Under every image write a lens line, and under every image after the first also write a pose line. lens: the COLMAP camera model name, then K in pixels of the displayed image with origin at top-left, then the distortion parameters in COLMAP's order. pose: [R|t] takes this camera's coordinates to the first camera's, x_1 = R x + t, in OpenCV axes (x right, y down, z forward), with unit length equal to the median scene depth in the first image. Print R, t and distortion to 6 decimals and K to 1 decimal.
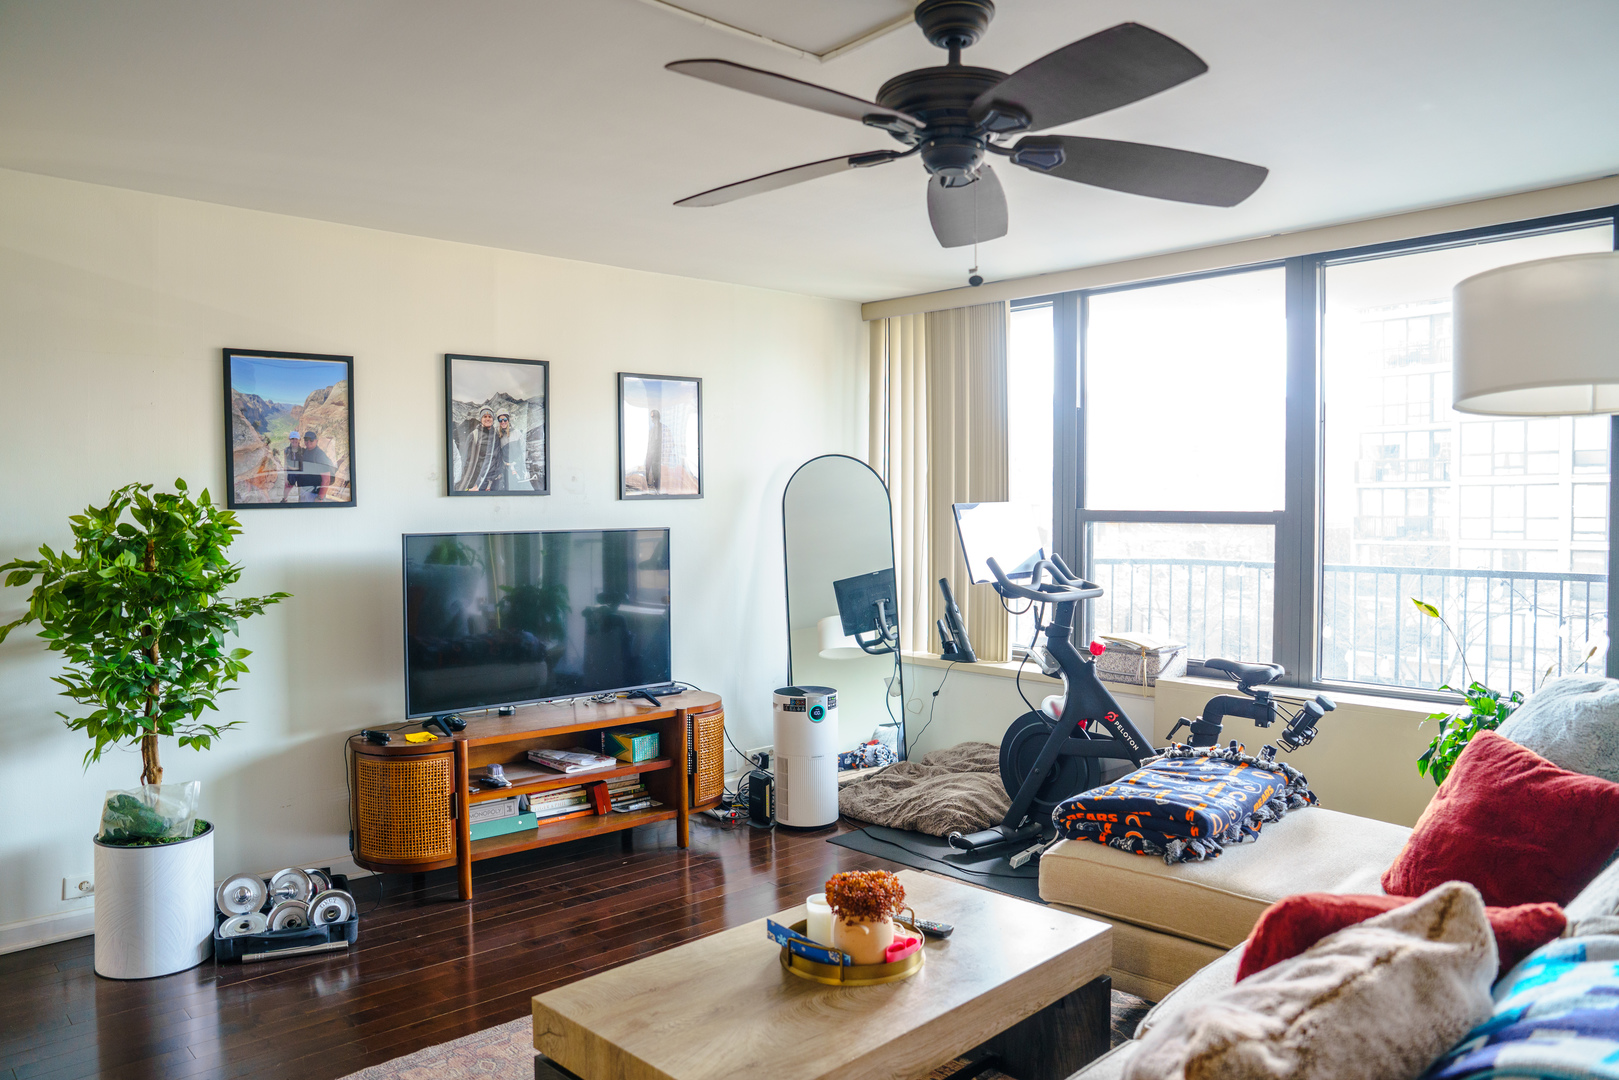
lens RADIAL K [[1141.8, 0, 824.1], [0, 1141.8, 543.3], [0, 0, 1]] dist [-0.050010, 0.021763]
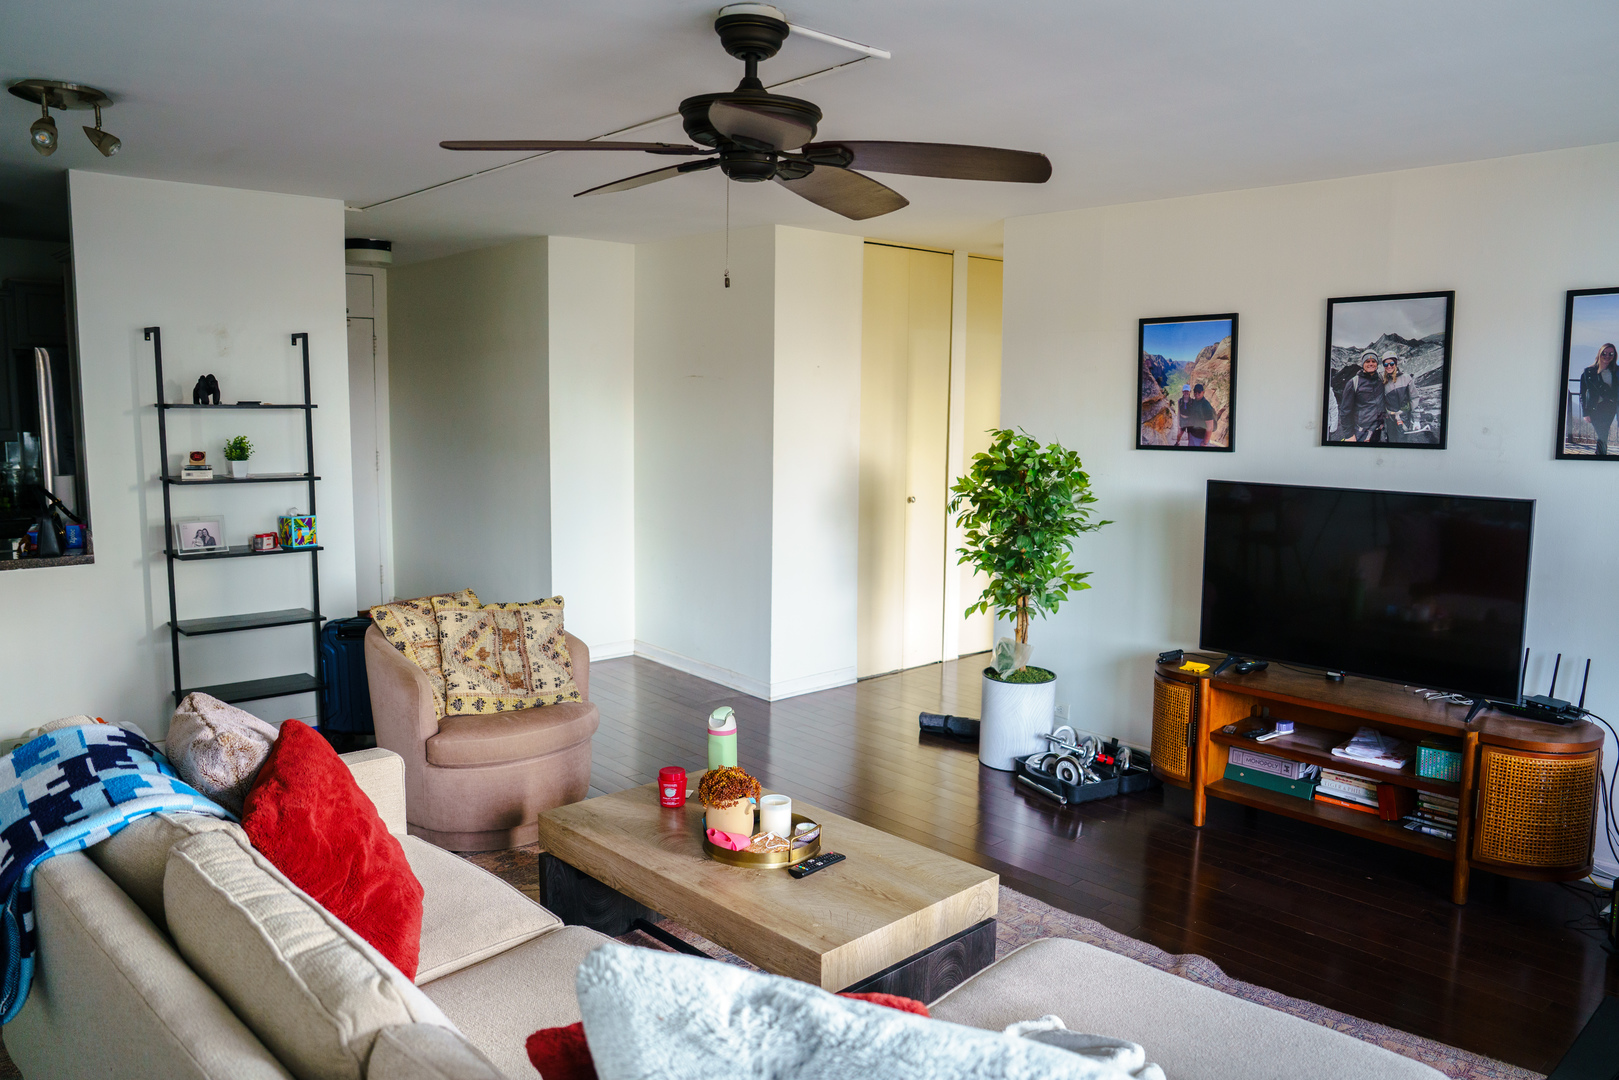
lens RADIAL K [[1141.8, 0, 809.8], [0, 1141.8, 538.5], [0, 0, 1]] dist [-0.050010, 0.021763]
pose [[0.041946, 0.125164, -0.991249, 0.626742], [-0.041501, 0.991484, 0.123437, -0.064851], [0.998258, 0.035961, 0.046784, 0.522002]]
